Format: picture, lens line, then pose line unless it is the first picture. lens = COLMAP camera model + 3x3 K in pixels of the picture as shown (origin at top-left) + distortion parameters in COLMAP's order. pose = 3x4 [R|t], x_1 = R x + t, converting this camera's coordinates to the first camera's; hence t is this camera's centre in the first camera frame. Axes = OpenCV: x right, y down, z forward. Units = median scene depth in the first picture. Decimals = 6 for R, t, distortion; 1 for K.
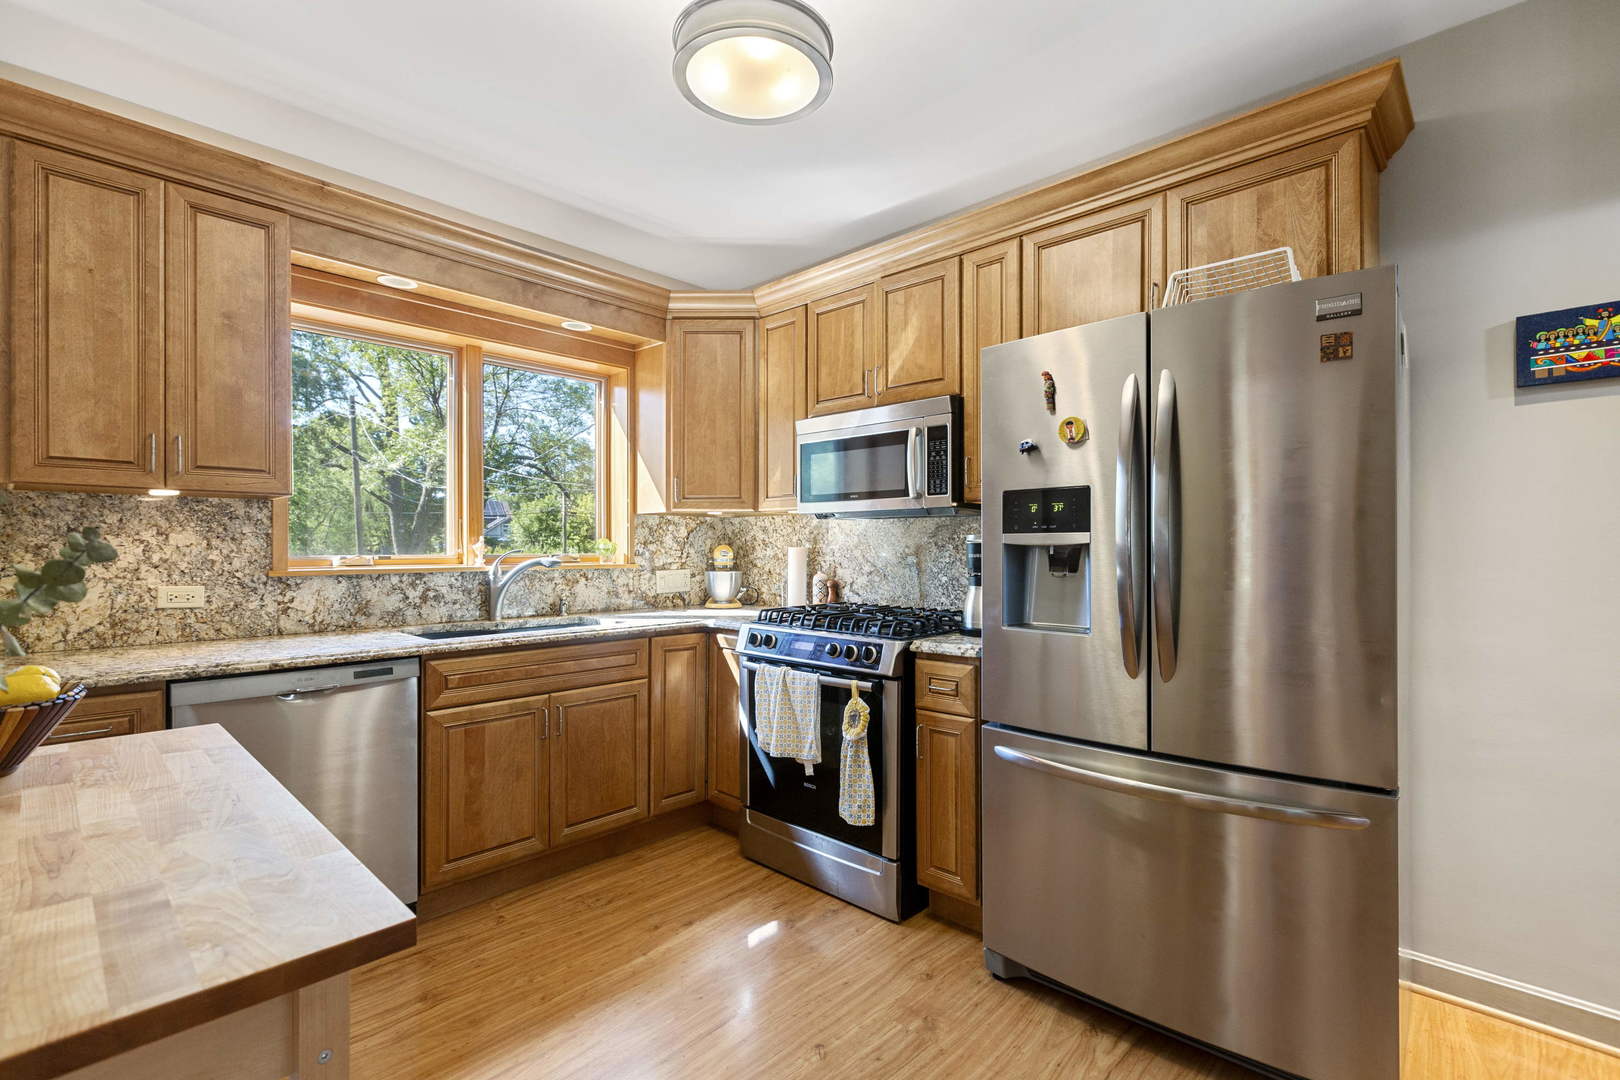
lens RADIAL K [[728.6, 0, 813.1], [0, 728.6, 544.7], [0, 0, 1]] dist [0.002809, 0.000425]
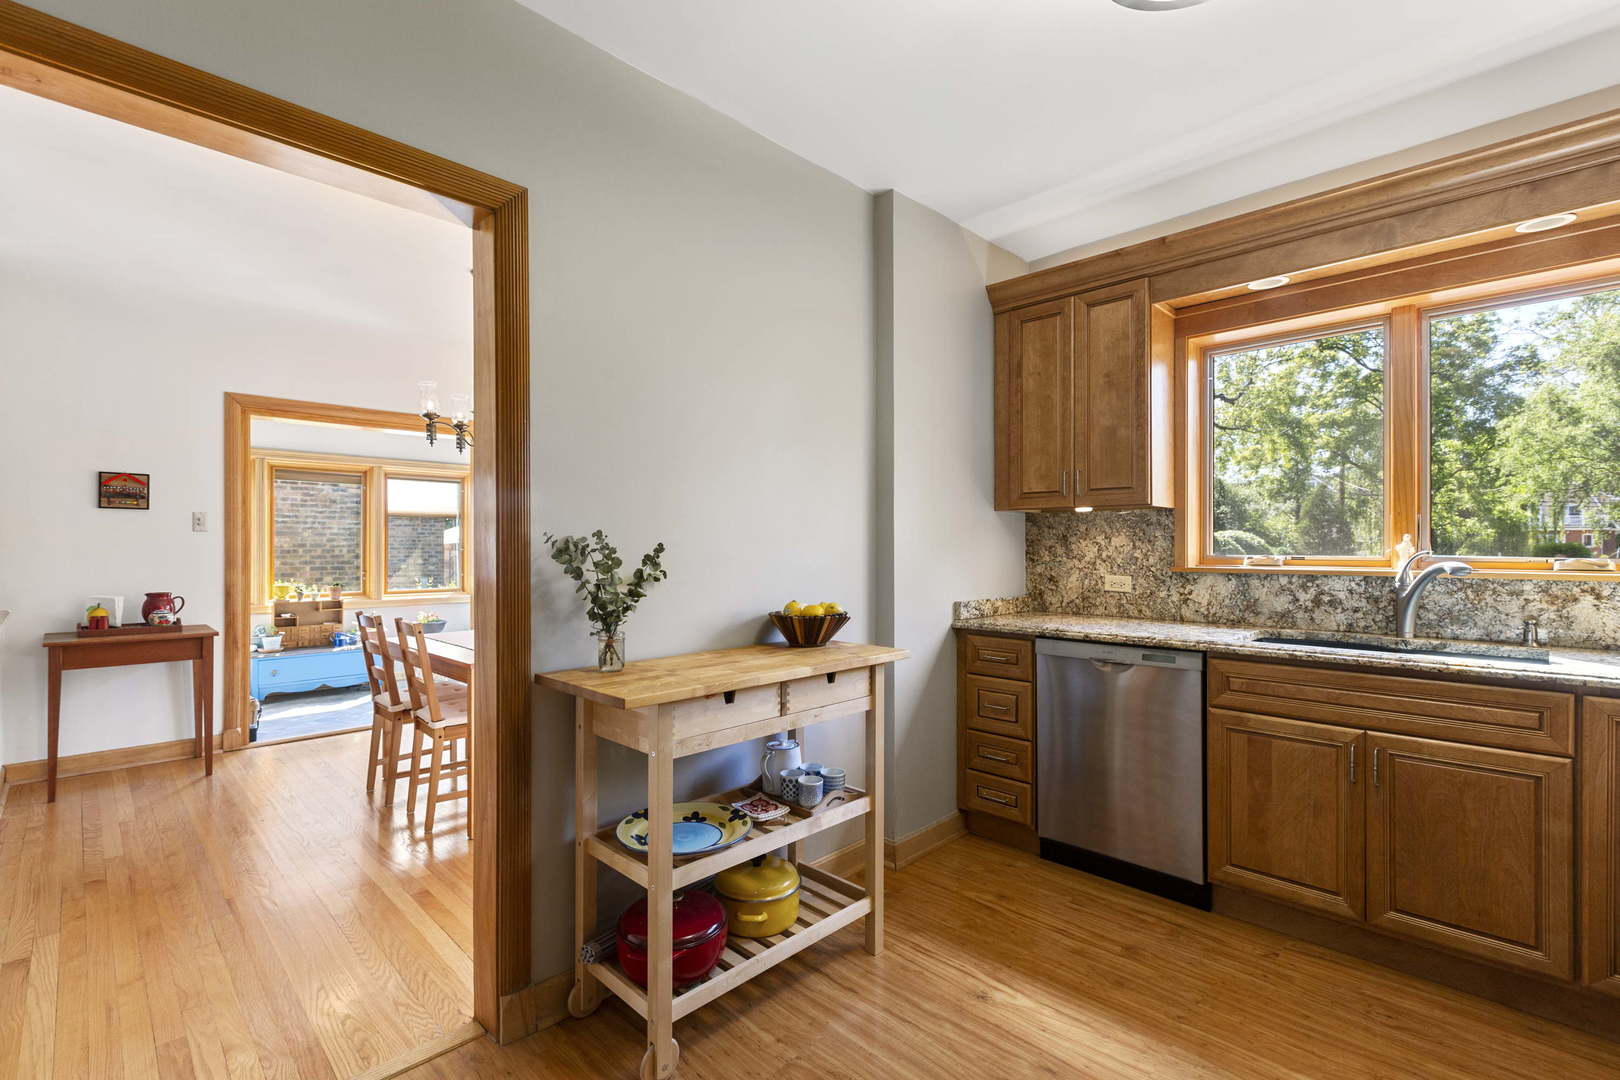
lens RADIAL K [[728.6, 0, 813.1], [0, 728.6, 544.7], [0, 0, 1]] dist [0.002809, 0.000425]
pose [[-0.020911, -0.001311, -0.999780, 0.476704], [0.003778, 0.999992, -0.001391, -0.001768], [0.999774, -0.003806, -0.020906, 0.425448]]
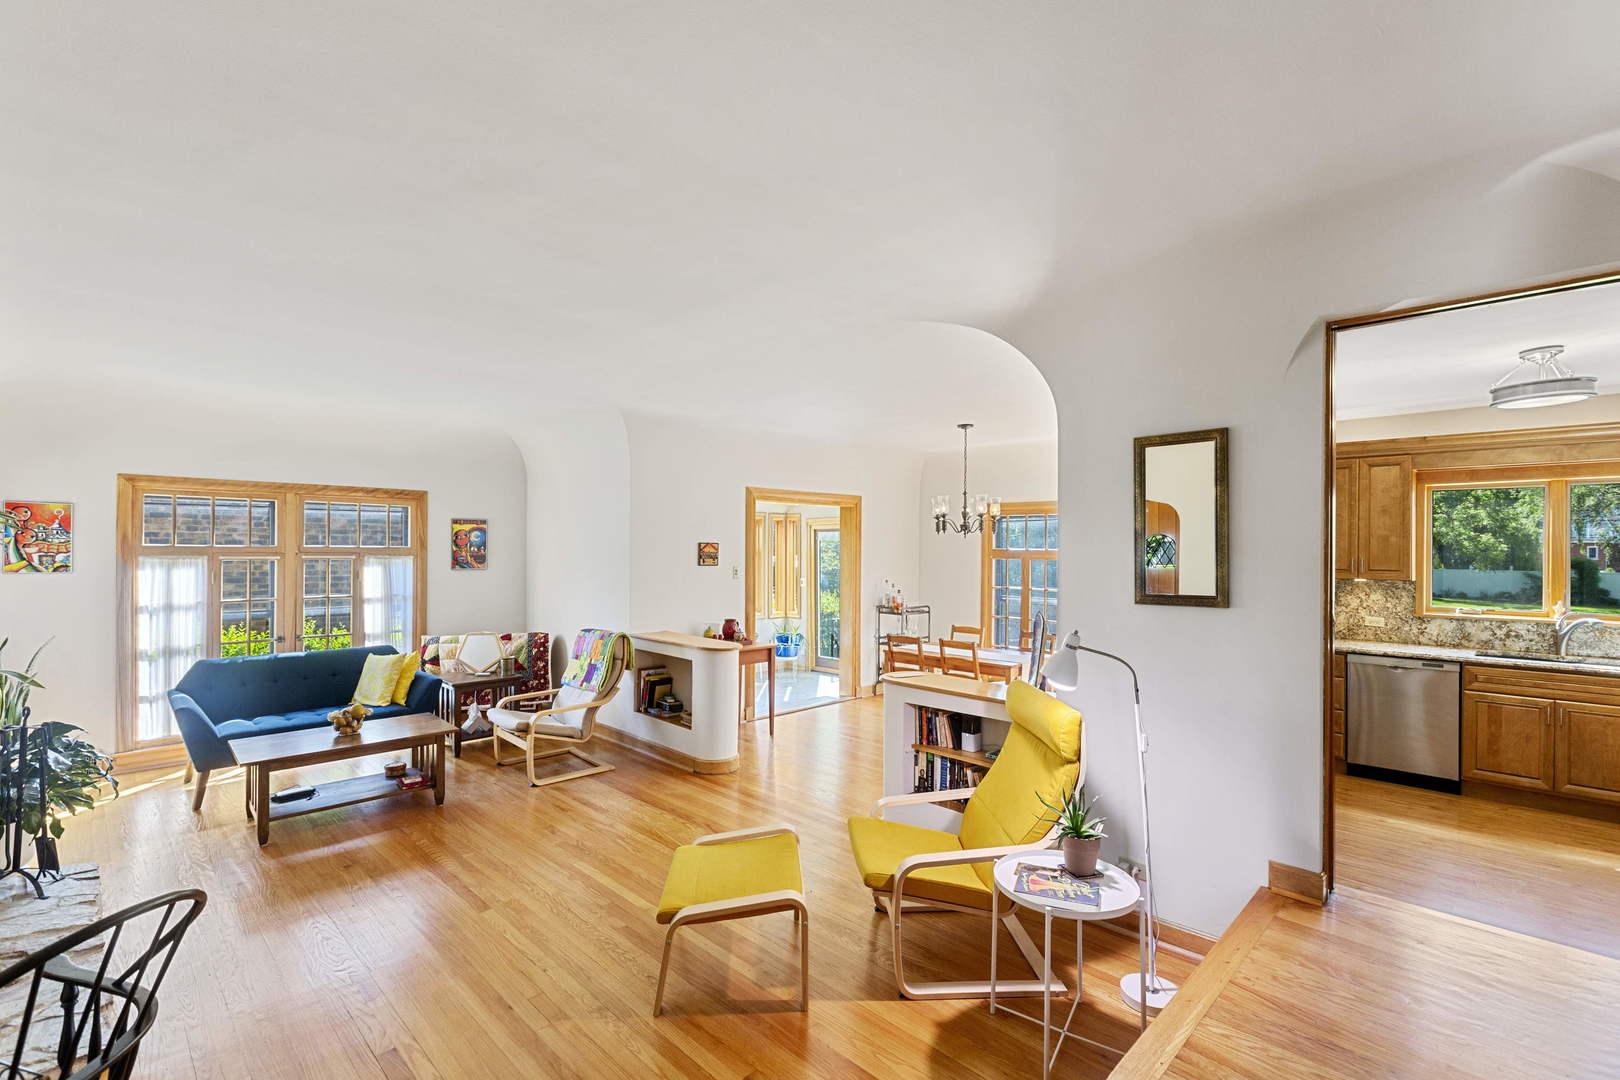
lens RADIAL K [[727.3, 0, 812.1], [0, 727.3, 550.4], [0, 0, 1]] dist [0.001030, -0.000147]
pose [[-0.025004, 0.000760, -0.999687, 1.425169], [-0.002607, 0.999996, 0.000825, -0.145410], [0.999684, 0.002627, -0.025002, -0.707854]]
